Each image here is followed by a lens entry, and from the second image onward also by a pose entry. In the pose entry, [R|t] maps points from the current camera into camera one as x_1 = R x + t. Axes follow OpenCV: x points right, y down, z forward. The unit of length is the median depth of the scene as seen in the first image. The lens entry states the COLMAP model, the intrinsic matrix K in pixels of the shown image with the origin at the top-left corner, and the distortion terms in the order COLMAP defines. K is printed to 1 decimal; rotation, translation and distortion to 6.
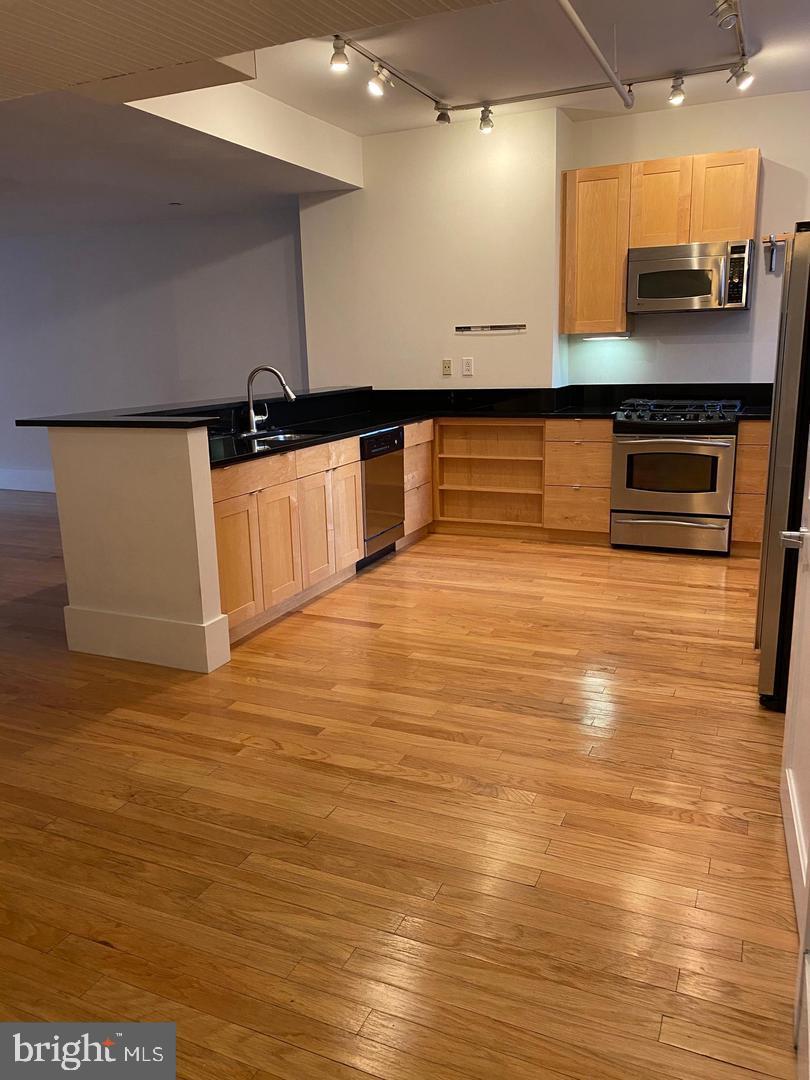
lens RADIAL K [[825.0, 0, 405.0], [0, 825.0, 540.0], [0, 0, 1]] dist [0.112417, -0.278523]
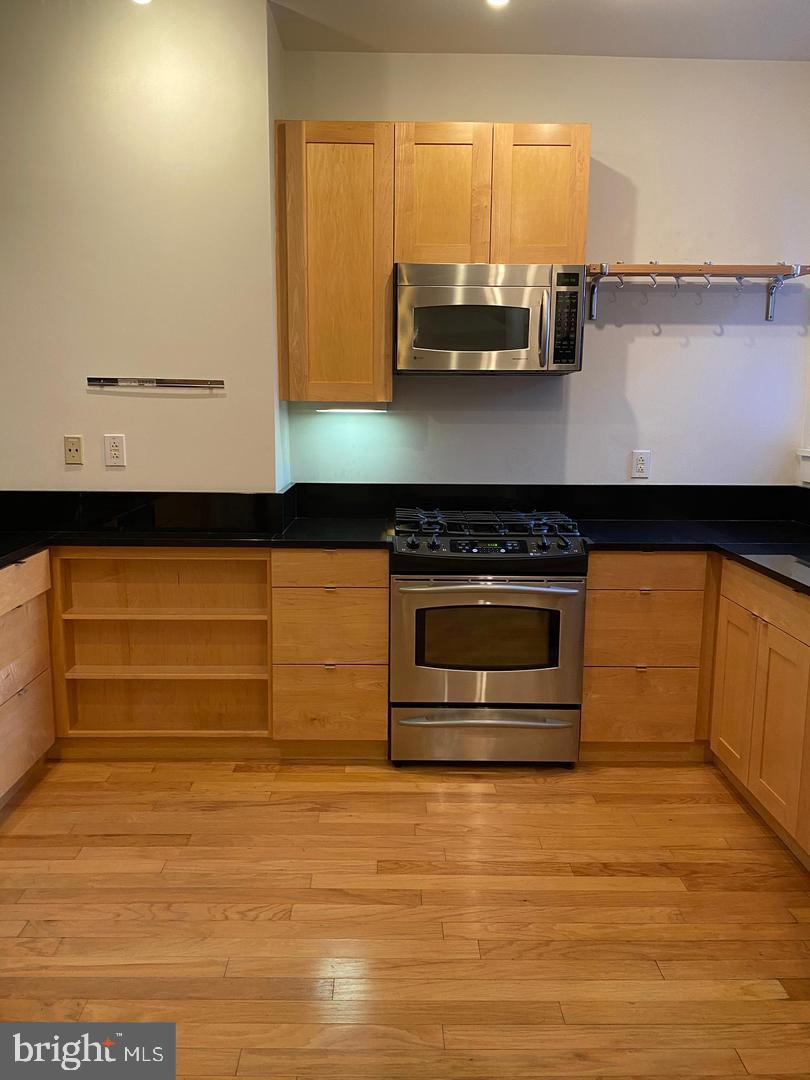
lens RADIAL K [[825.0, 0, 405.0], [0, 825.0, 540.0], [0, 0, 1]] dist [0.112417, -0.278523]
pose [[0.906409, -0.032683, 0.421134, 0.017276], [0.061285, 0.996628, -0.054561, -0.115730], [-0.417931, 0.075264, 0.905356, 0.456272]]
